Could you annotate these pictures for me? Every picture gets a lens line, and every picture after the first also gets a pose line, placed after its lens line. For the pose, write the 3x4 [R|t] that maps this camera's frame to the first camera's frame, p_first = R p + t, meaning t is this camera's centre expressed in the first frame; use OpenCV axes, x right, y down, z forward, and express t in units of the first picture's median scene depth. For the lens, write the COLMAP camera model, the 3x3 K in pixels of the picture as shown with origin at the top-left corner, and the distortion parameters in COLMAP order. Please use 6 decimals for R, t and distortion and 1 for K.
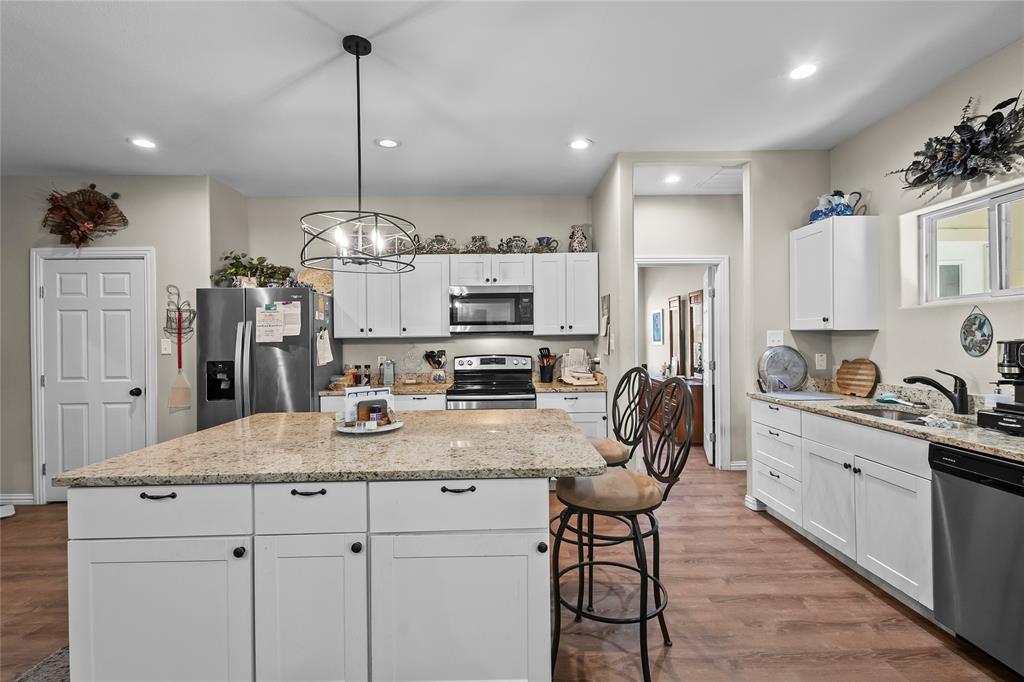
lens RADIAL K [[470.8, 0, 511.5], [0, 470.8, 338.4], [0, 0, 1]] dist [0.011395, -0.003391]
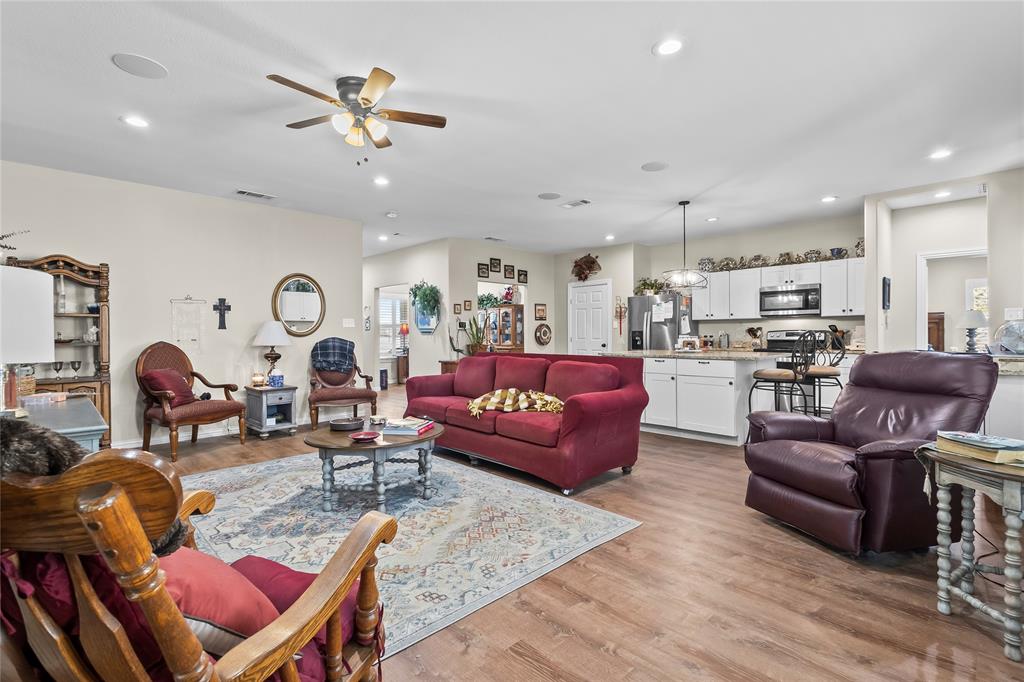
lens RADIAL K [[470.8, 0, 519.0], [0, 470.8, 332.4], [0, 0, 1]] dist [0.011395, -0.003391]
pose [[0.695374, 0.006429, -0.718619, 0.498669], [-0.004285, 0.999979, 0.004801, 0.044469], [0.718635, -0.000259, 0.695387, -0.795644]]
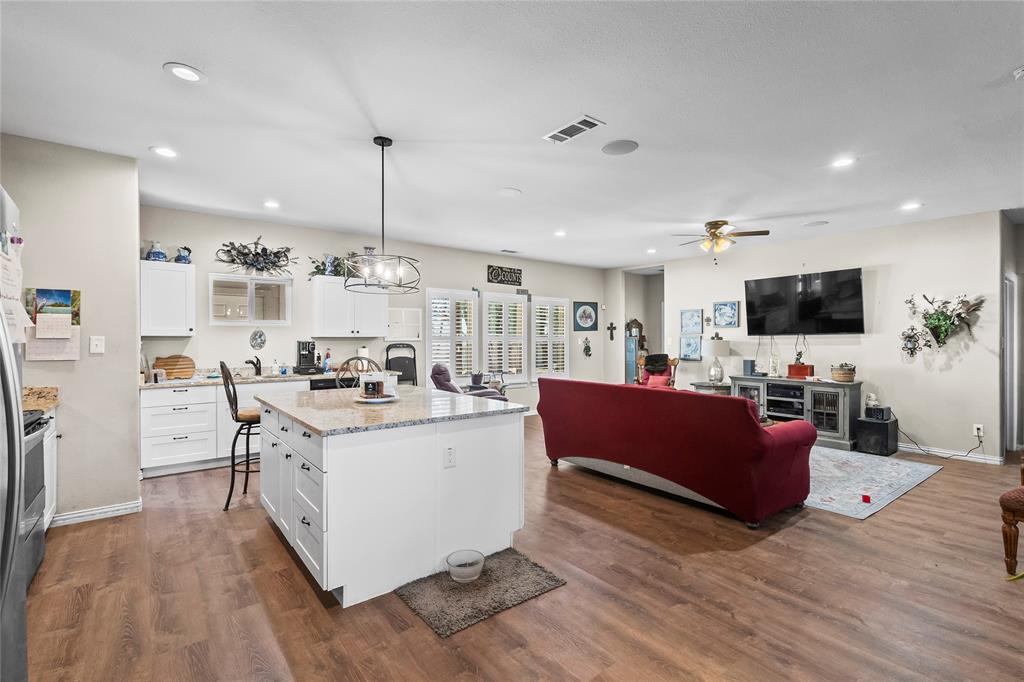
lens RADIAL K [[470.8, 0, 508.3], [0, 470.8, 339.0], [0, 0, 1]] dist [0.011395, -0.003391]
pose [[-0.595340, 0.011161, 0.803396, -0.964615], [0.009205, 0.999933, -0.007070, 0.009527], [-0.803421, 0.003186, -0.595403, 0.870944]]
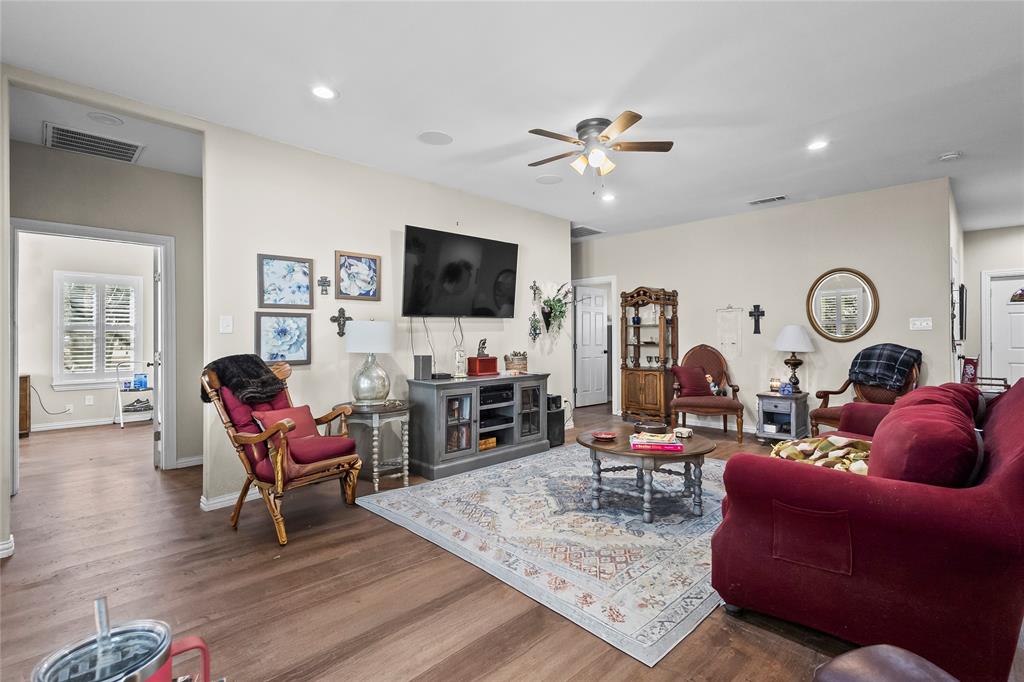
lens RADIAL K [[470.8, 0, 506.4], [0, 470.8, 334.1], [0, 0, 1]] dist [0.011395, -0.003391]
pose [[-0.715799, 0.009904, -0.698236, 0.484991], [0.011588, 0.999930, 0.002303, 0.033503], [0.698210, -0.006443, -0.715864, 0.040460]]
